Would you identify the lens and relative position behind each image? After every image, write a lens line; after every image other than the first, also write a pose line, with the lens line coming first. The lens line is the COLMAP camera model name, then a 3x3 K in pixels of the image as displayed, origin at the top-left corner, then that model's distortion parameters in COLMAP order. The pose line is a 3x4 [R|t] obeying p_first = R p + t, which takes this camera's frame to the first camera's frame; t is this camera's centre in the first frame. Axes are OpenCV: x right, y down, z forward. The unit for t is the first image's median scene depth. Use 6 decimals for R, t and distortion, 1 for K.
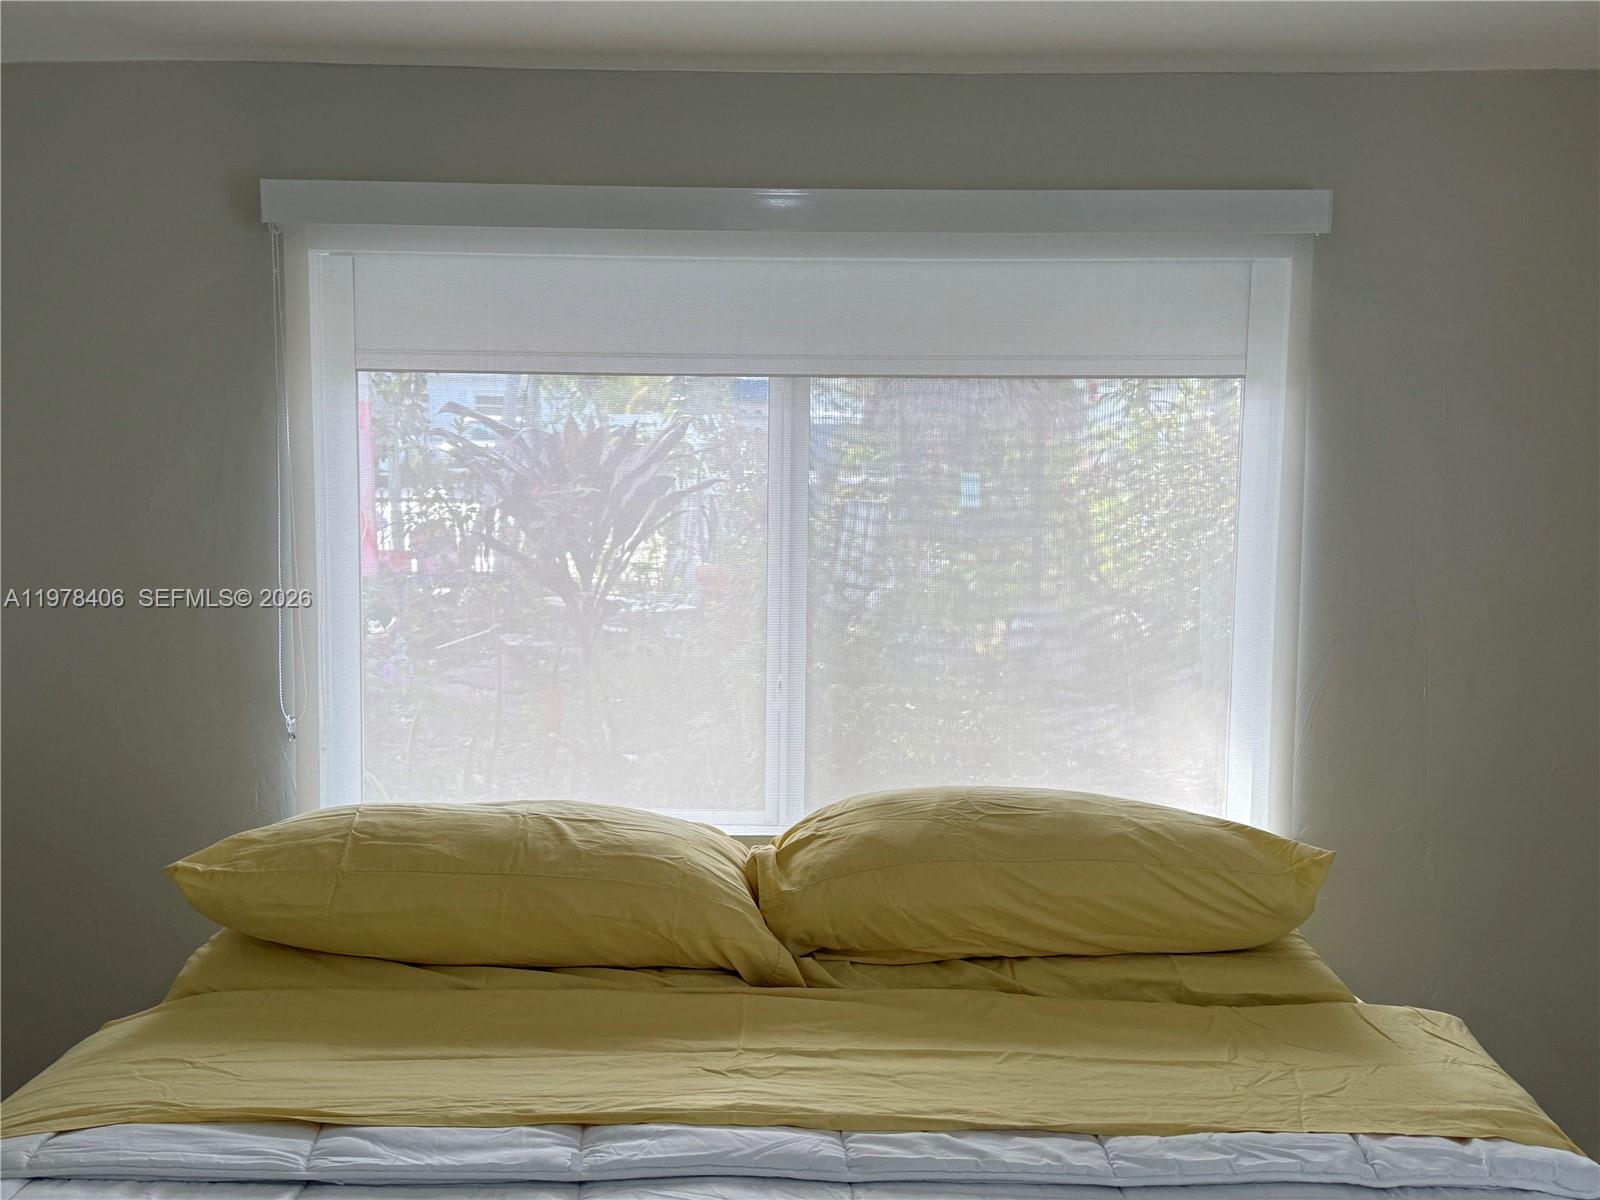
lens RADIAL K [[1650.0, 0, 800.0], [0, 1650.0, 600.0], [0, 0, 1]] dist [0.085255, -0.005612]
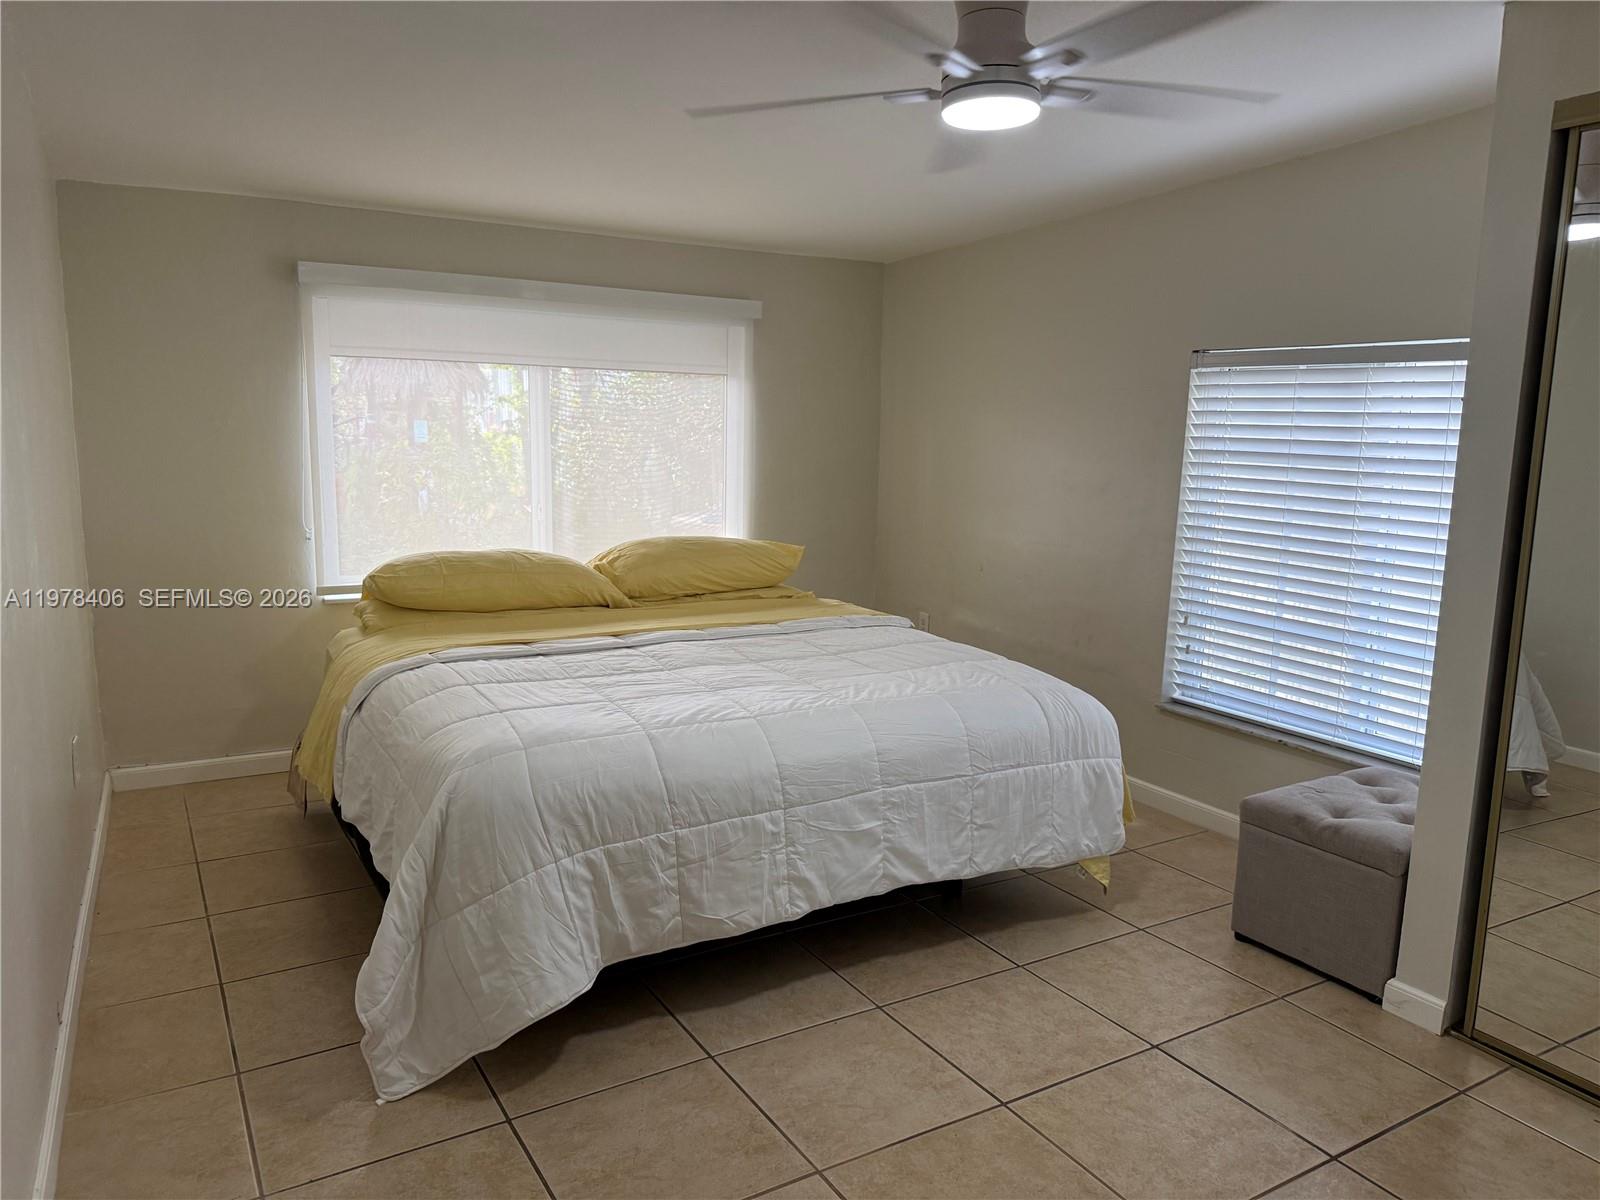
lens RADIAL K [[1130.6, 0, 800.0], [0, 1130.6, 600.0], [0, 0, 1]] dist [0.067100, -0.113863]
pose [[0.863802, -0.064868, 0.499638, -0.626150], [0.028700, 0.996402, 0.079744, 0.081126], [-0.503013, -0.054544, 0.862556, -0.636614]]
